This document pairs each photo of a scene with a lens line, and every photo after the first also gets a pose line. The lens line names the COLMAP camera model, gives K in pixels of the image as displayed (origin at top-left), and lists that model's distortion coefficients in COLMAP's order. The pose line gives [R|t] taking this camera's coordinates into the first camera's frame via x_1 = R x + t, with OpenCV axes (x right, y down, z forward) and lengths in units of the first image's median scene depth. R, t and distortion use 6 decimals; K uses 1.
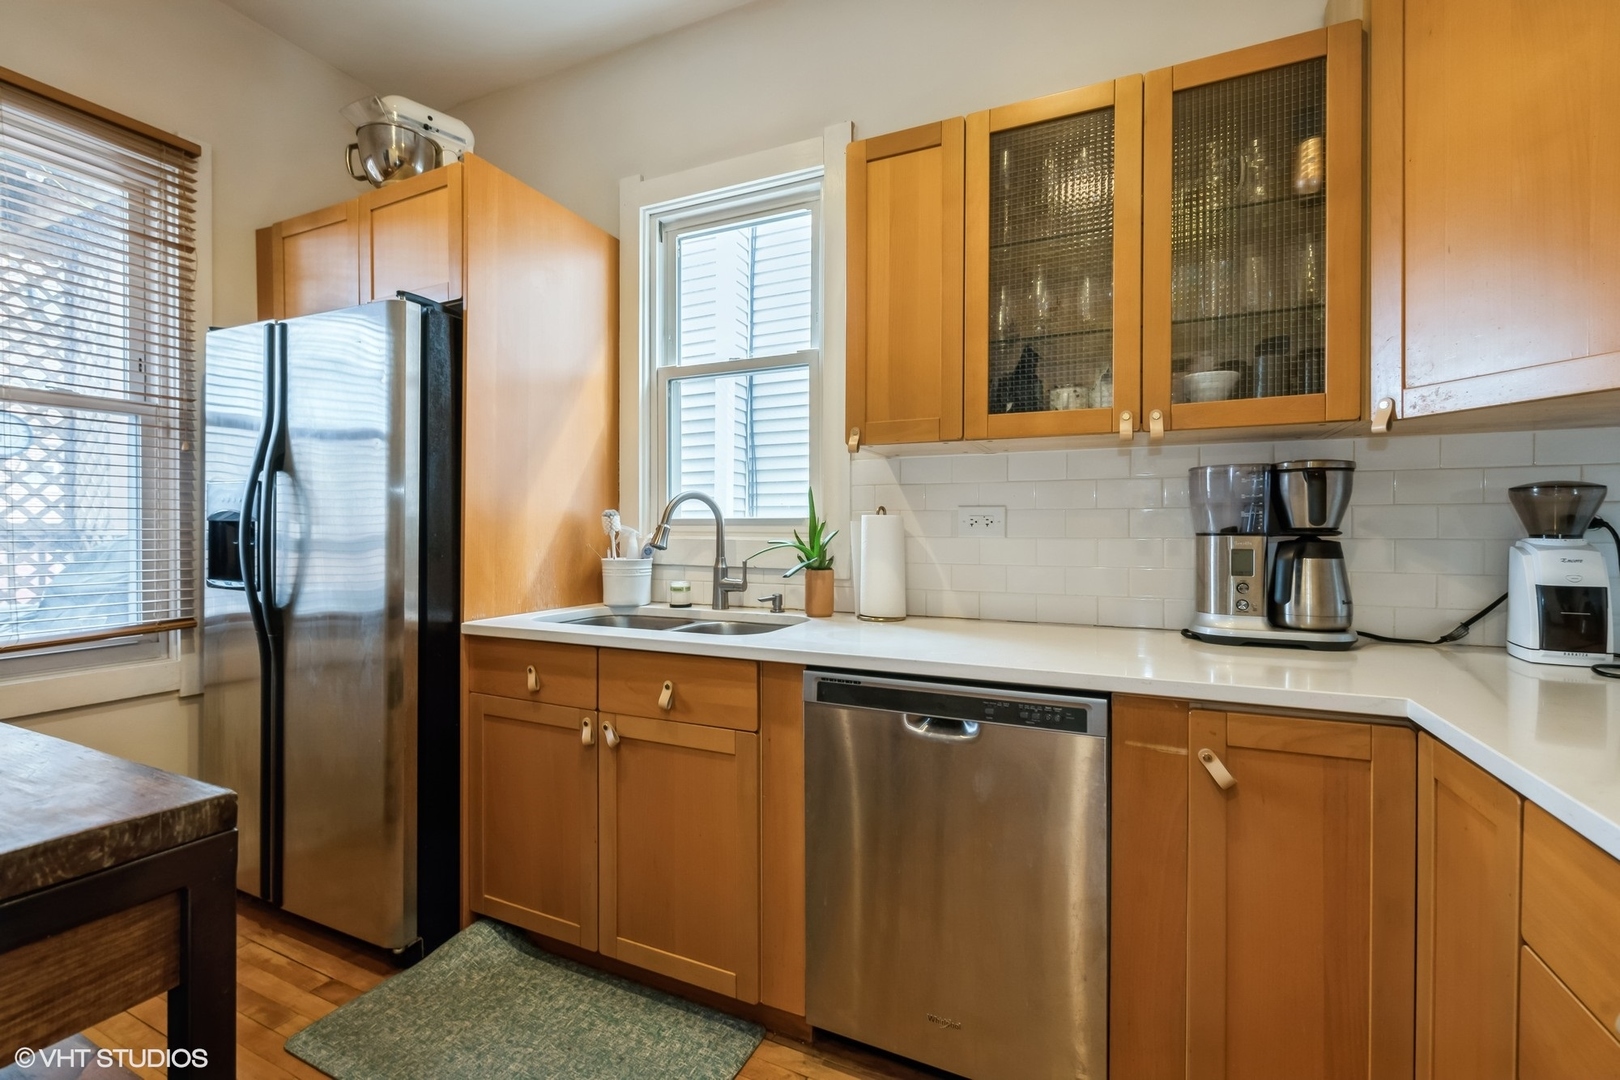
lens RADIAL K [[691.7, 0, 809.4], [0, 691.7, 534.4], [0, 0, 1]] dist [0.002346, -0.002057]
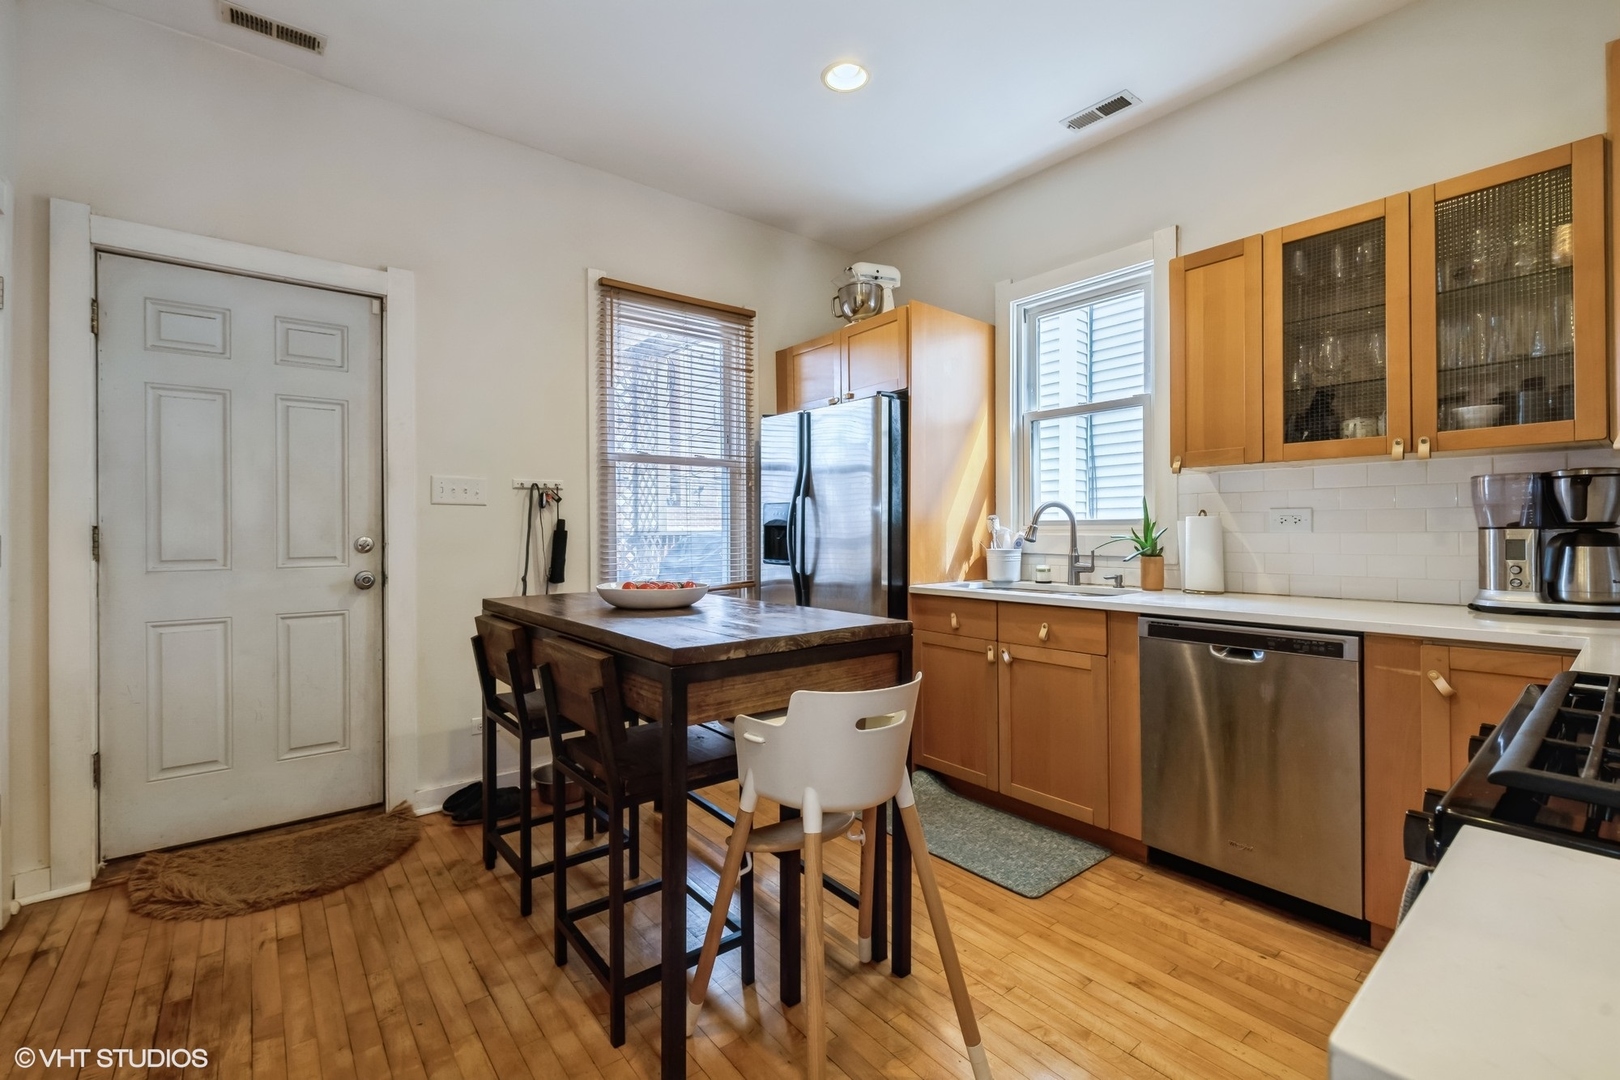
lens RADIAL K [[691.7, 0, 810.5], [0, 691.7, 530.6], [0, 0, 1]] dist [0.002346, -0.002057]
pose [[0.896394, -0.007081, -0.443202, 0.017703], [0.004248, 0.999964, -0.007386, 0.007289], [0.443238, 0.004738, 0.896391, -0.592415]]
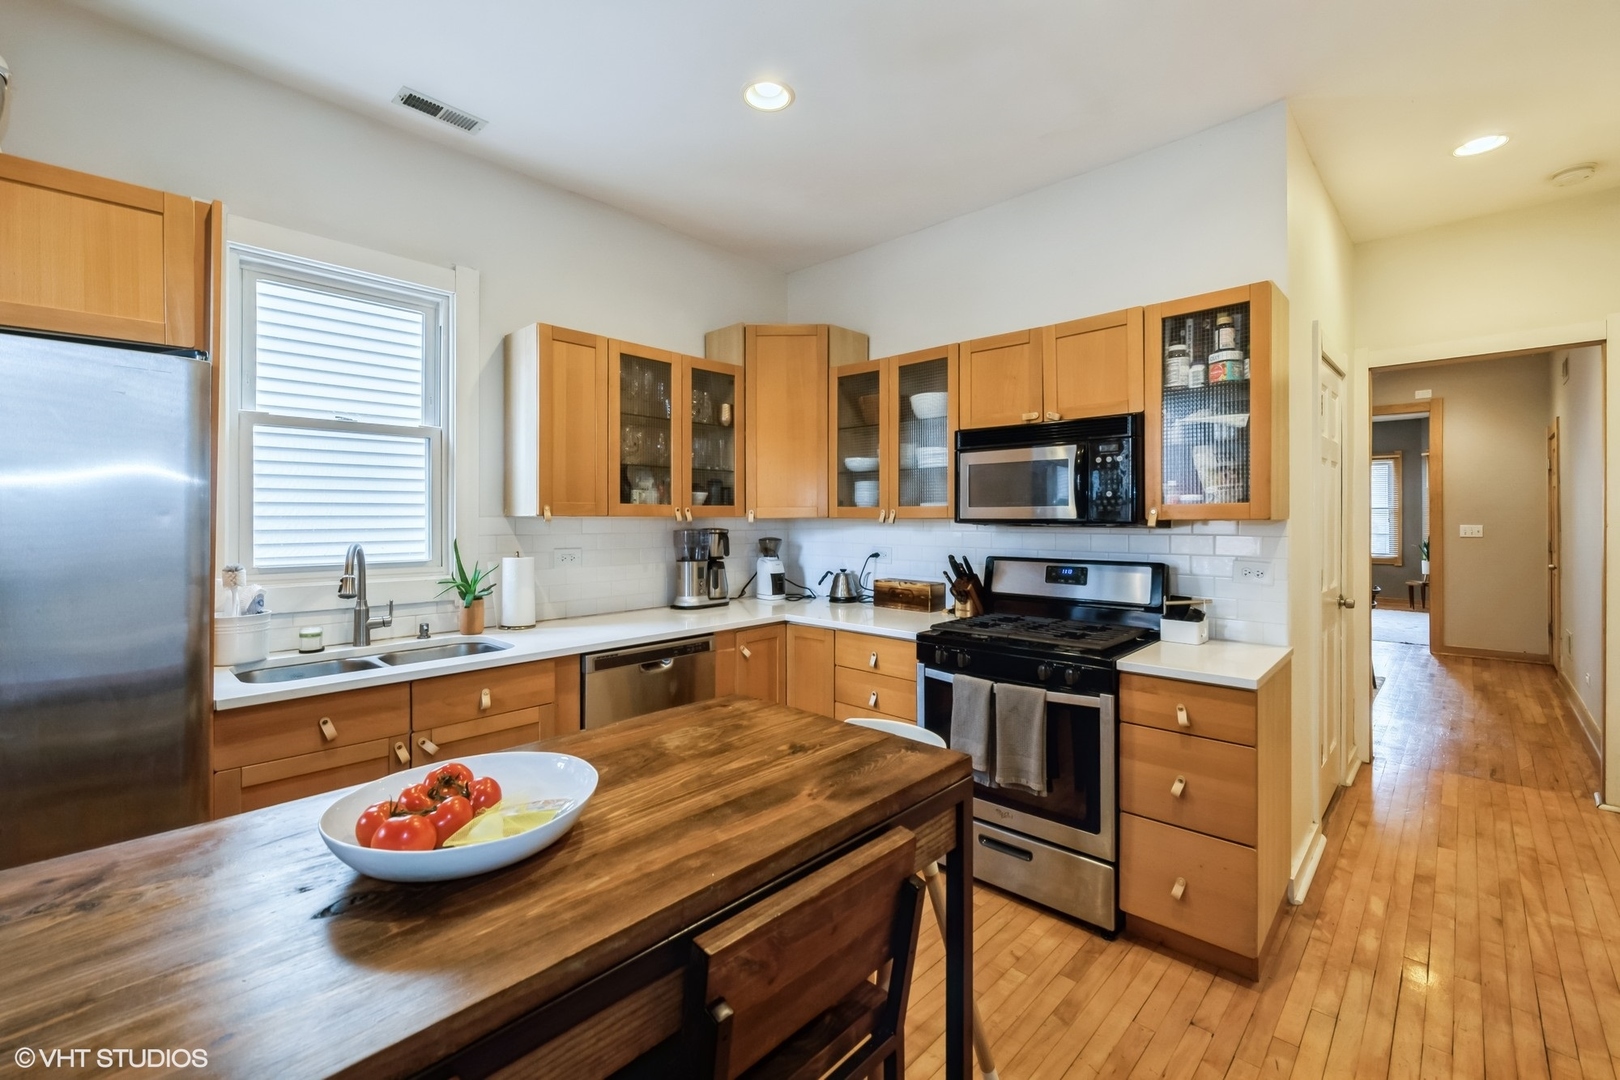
lens RADIAL K [[689.0, 0, 823.8], [0, 689.0, 519.1], [0, 0, 1]] dist [0.001687, 0.000071]
pose [[0.310491, -0.007810, 0.950544, -1.161594], [0.008460, 0.999949, 0.005452, -0.119529], [-0.950539, 0.006349, 0.310542, -0.083533]]
